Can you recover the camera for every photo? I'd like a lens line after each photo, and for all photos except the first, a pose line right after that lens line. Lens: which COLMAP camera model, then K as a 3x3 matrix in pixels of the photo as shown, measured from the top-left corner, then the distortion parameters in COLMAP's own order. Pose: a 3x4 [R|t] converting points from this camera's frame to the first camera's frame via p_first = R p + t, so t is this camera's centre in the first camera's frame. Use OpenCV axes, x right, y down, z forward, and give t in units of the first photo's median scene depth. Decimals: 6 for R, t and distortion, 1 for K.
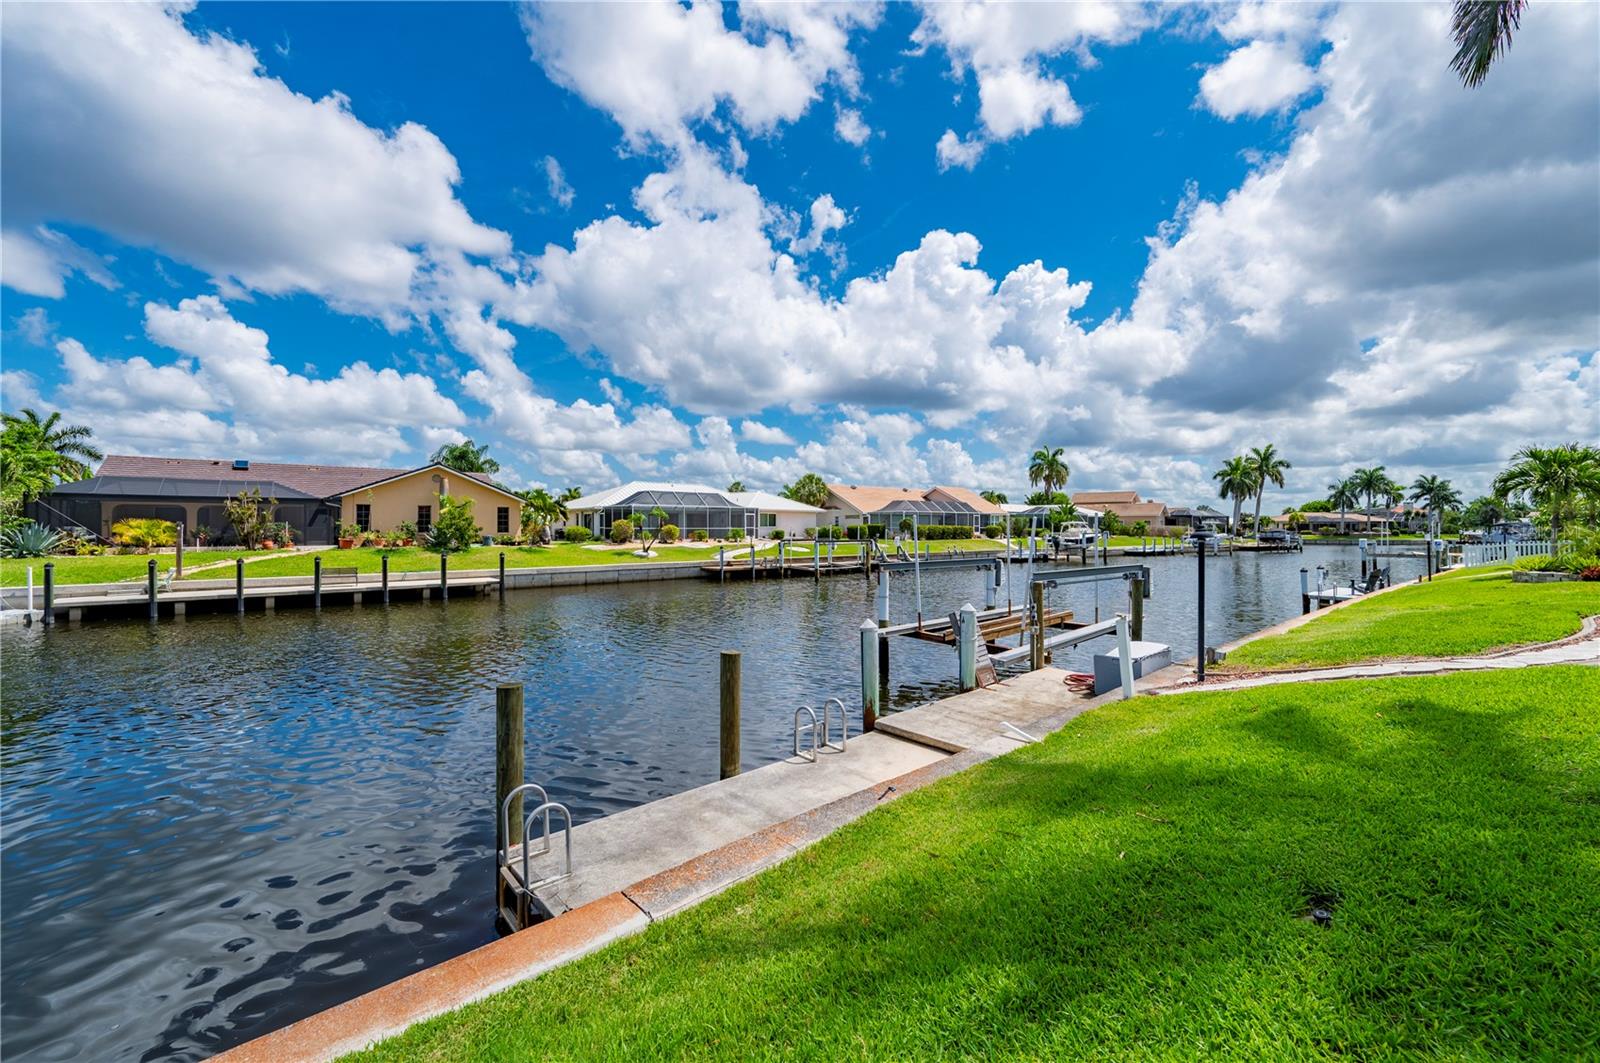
lens RADIAL K [[651.3, 0, 800.0], [0, 651.3, 531.5], [0, 0, 1]] dist [-0.000911, -0.000110]
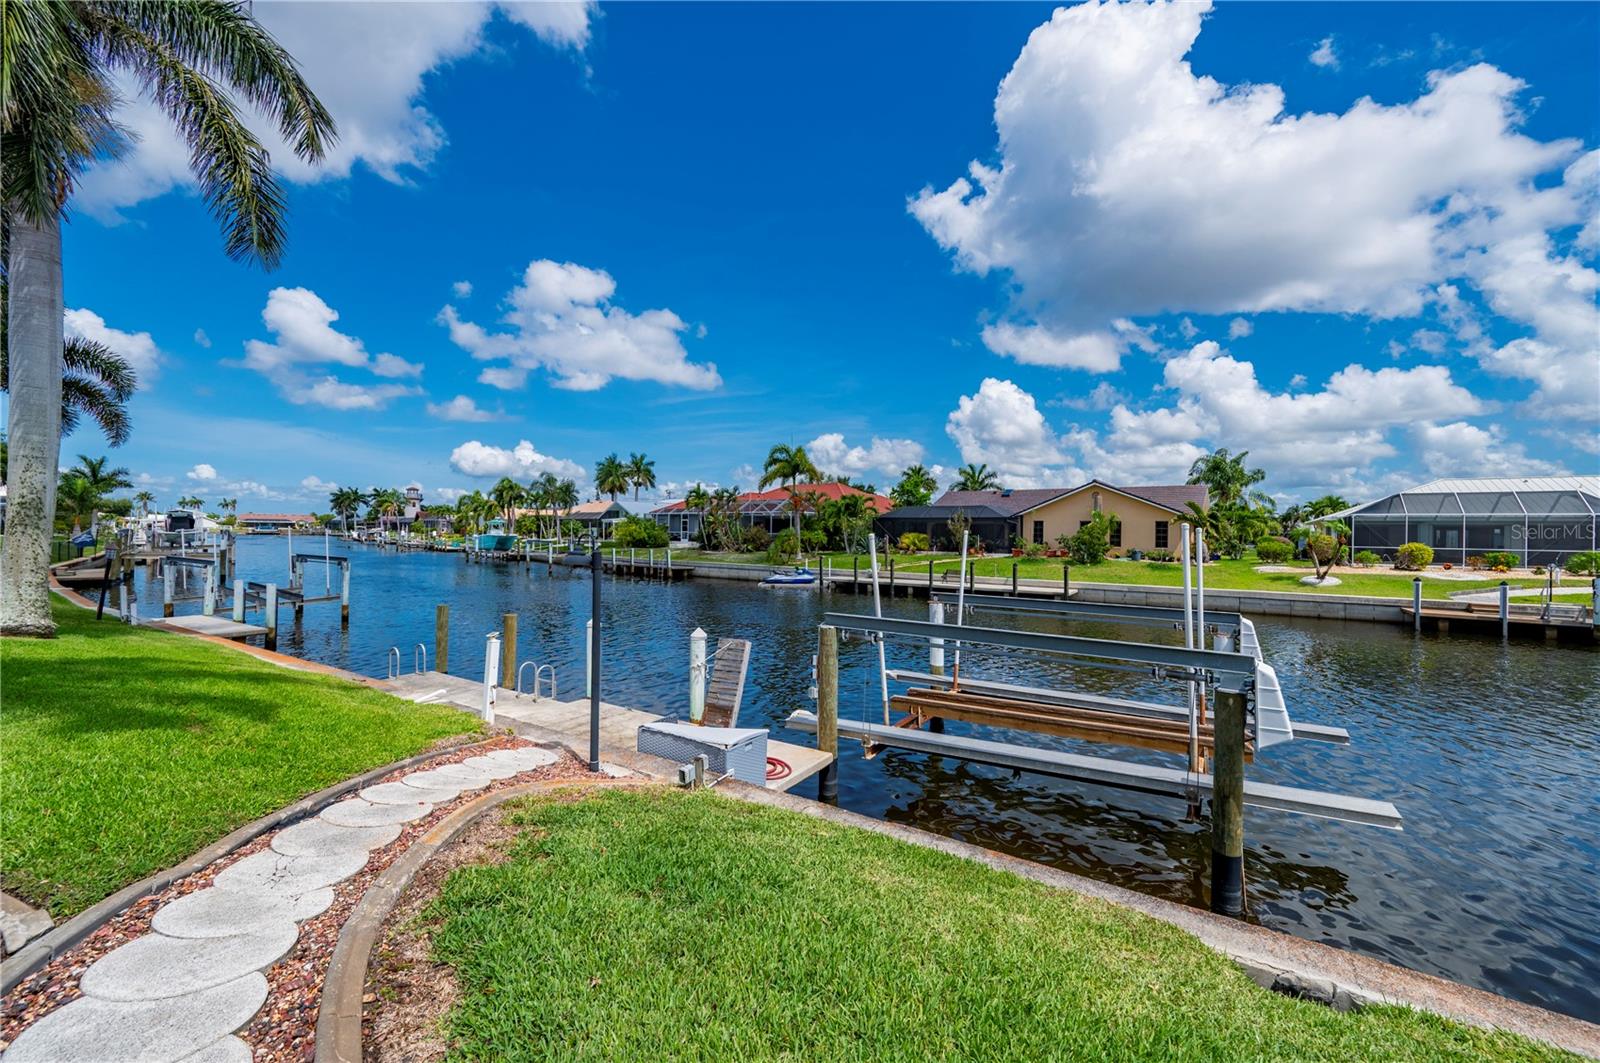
lens RADIAL K [[635.4, 0, 791.1], [0, 635.4, 536.1], [0, 0, 1]] dist [-0.000616, -0.000222]
pose [[0.252593, 0.006962, -0.967548, 0.206152], [-0.020604, 0.999786, 0.001815, -0.003877], [0.967353, 0.019476, 0.252682, 0.158690]]
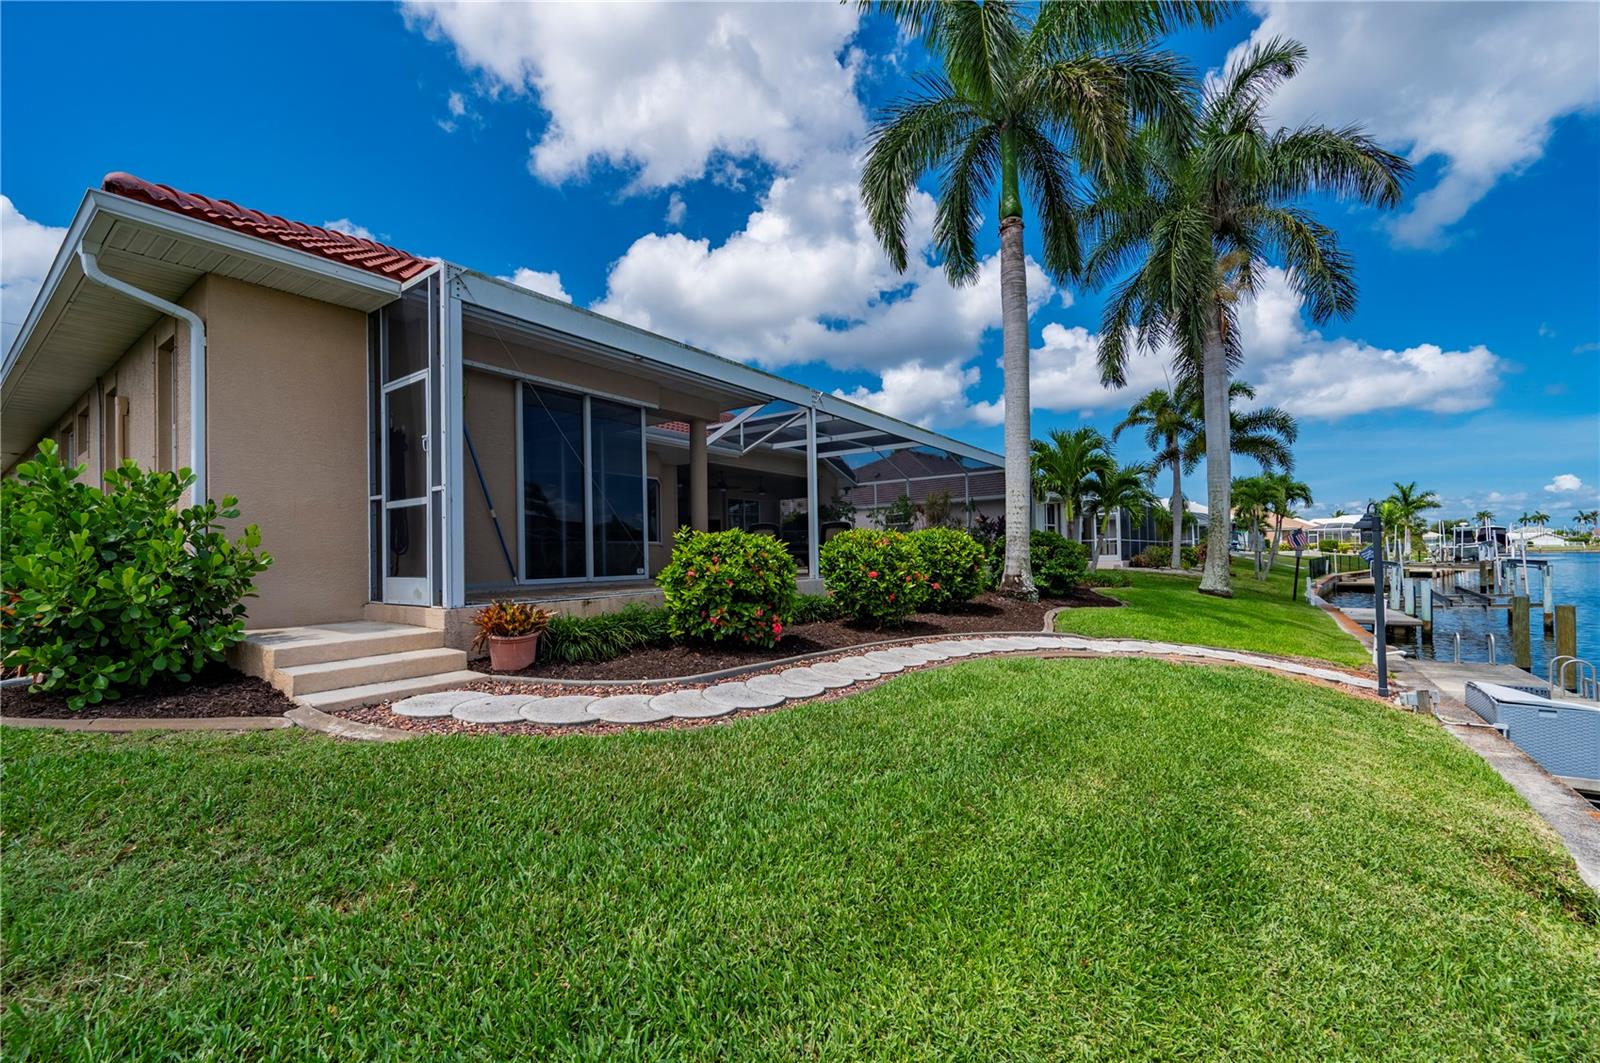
lens RADIAL K [[639.1, 0, 807.6], [0, 639.1, 533.8], [0, 0, 1]] dist [-0.000654, -0.000071]
pose [[-0.977404, 0.007853, -0.211232, 0.237352], [0.013978, 0.999524, -0.027518, 0.004510], [0.210915, -0.029849, -0.977049, 0.254987]]
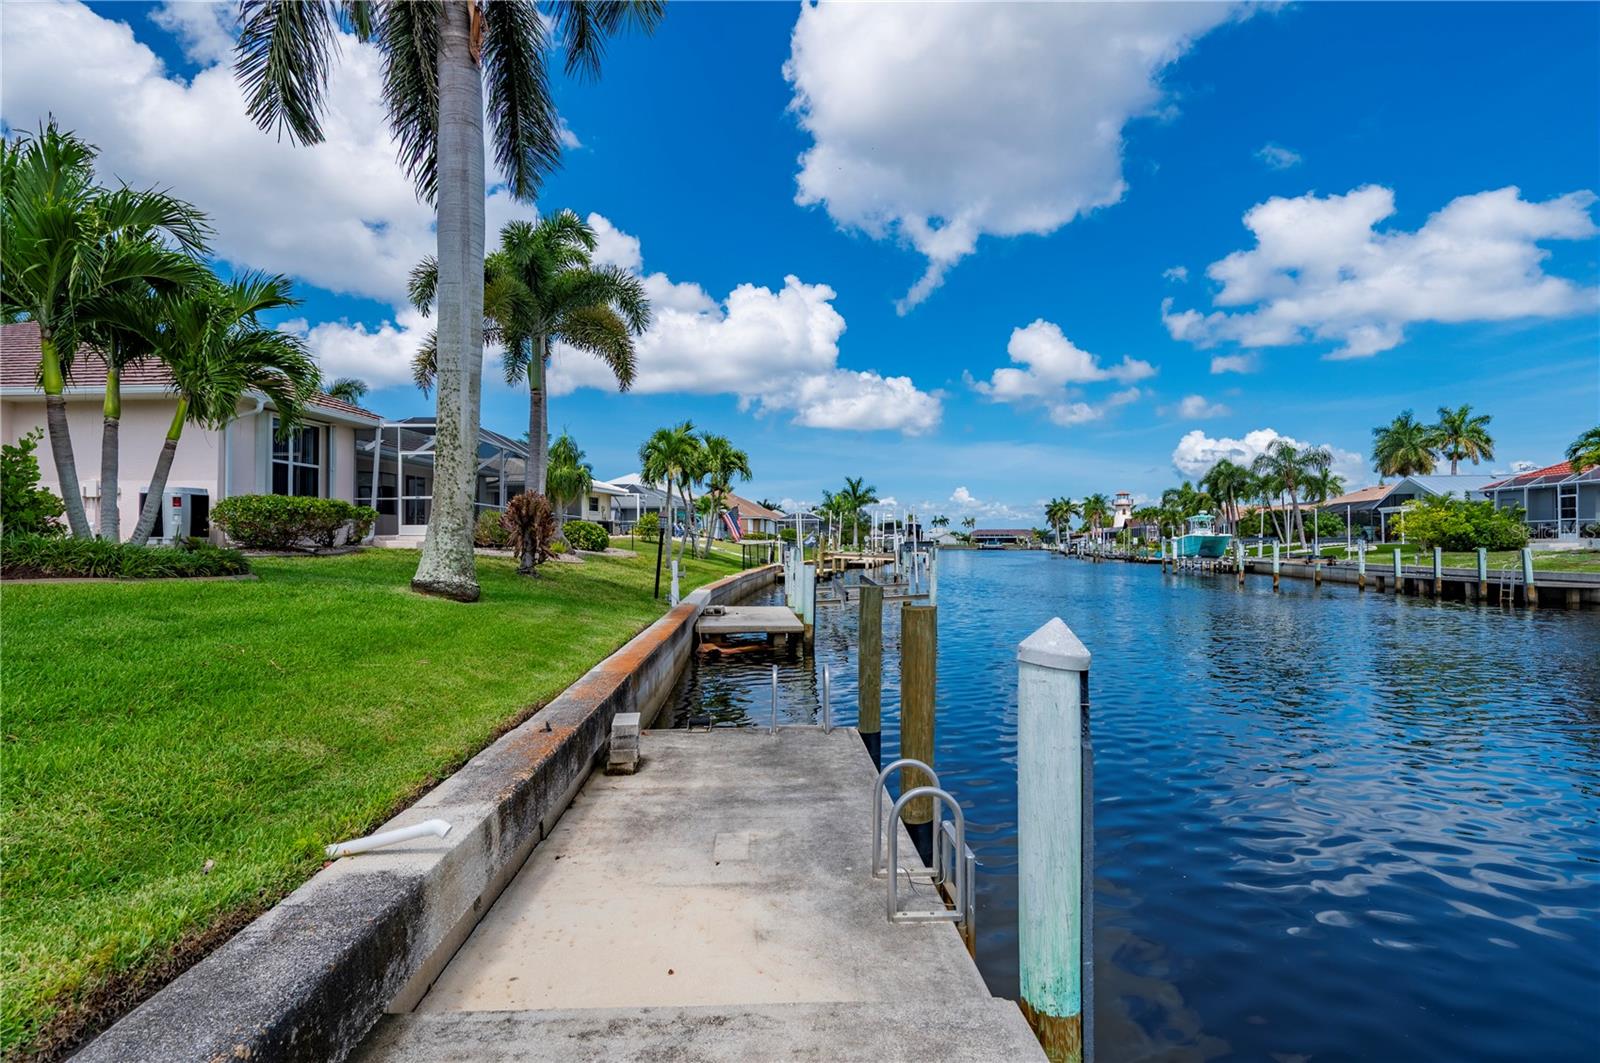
lens RADIAL K [[777.9, 0, 800.0], [0, 777.9, 531.5], [0, 0, 1]] dist [0.000382, 0.000379]
pose [[-0.633741, -0.012789, -0.773440, 0.065886], [-0.006970, 0.999917, -0.010823, 0.015709], [0.773514, -0.001468, -0.633778, 0.168525]]
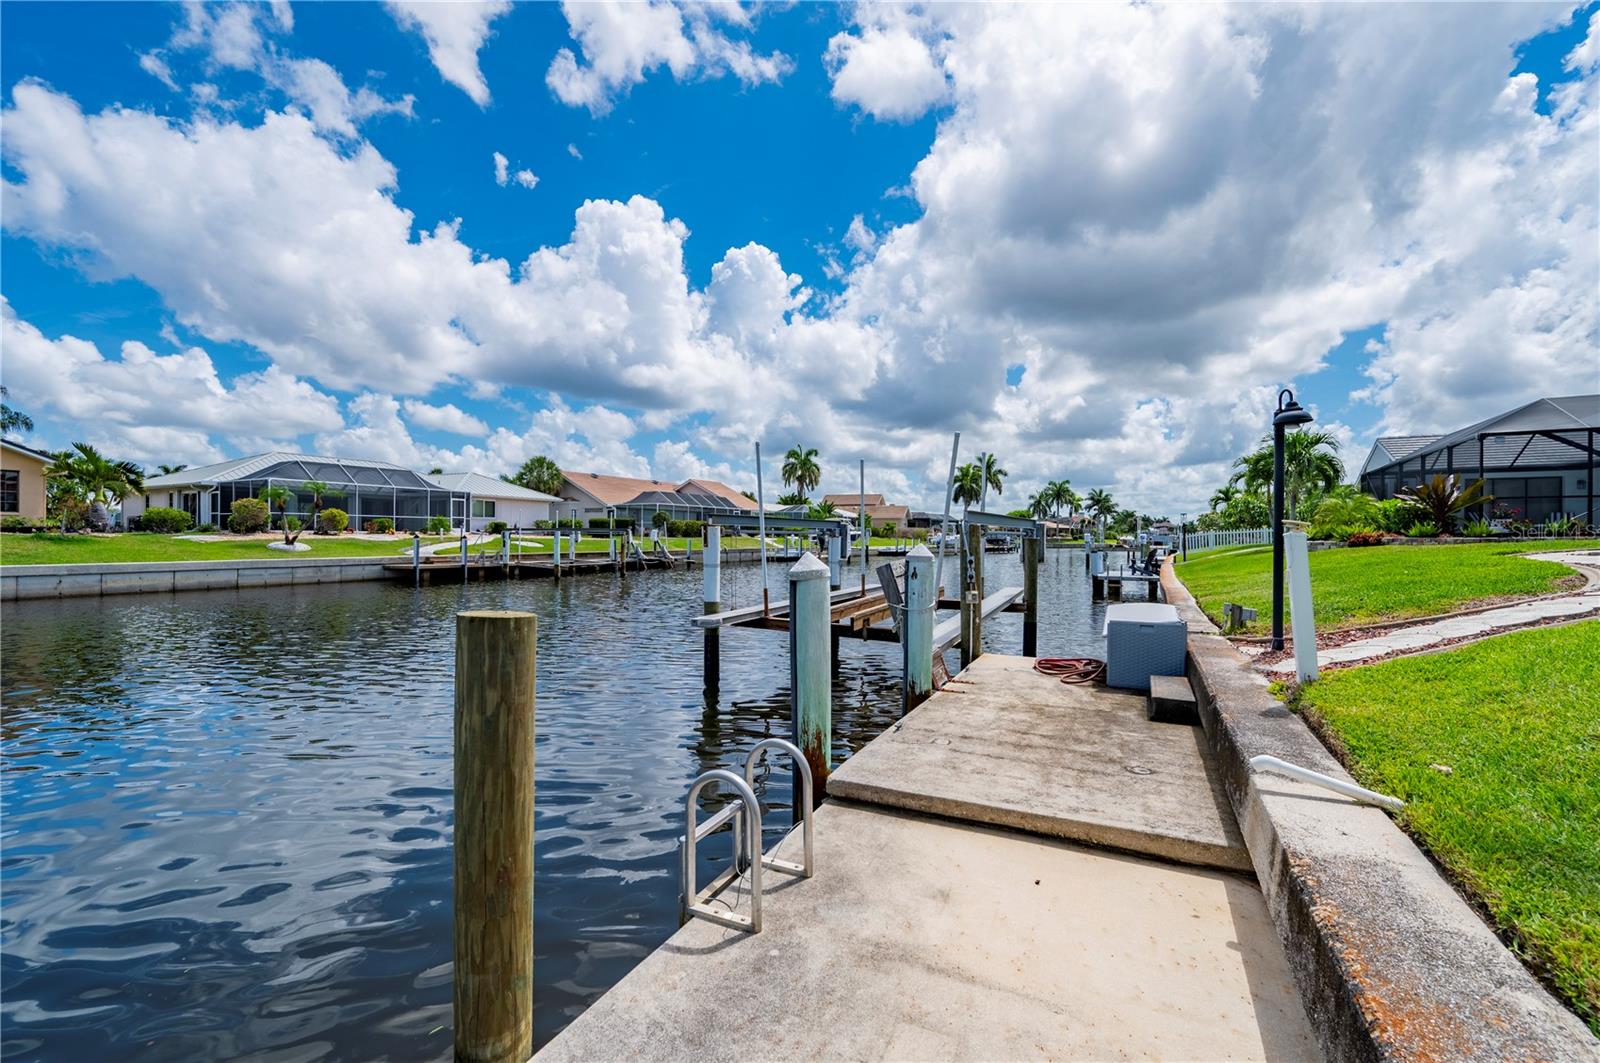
lens RADIAL K [[695.2, 0, 806.2], [0, 695.2, 529.7], [0, 0, 1]] dist [-0.001612, -0.000469]
pose [[0.922984, 0.008684, 0.384741, -0.011722], [-0.002363, 0.999854, -0.016901, 0.018292], [-0.384832, 0.014690, 0.922870, 0.079979]]
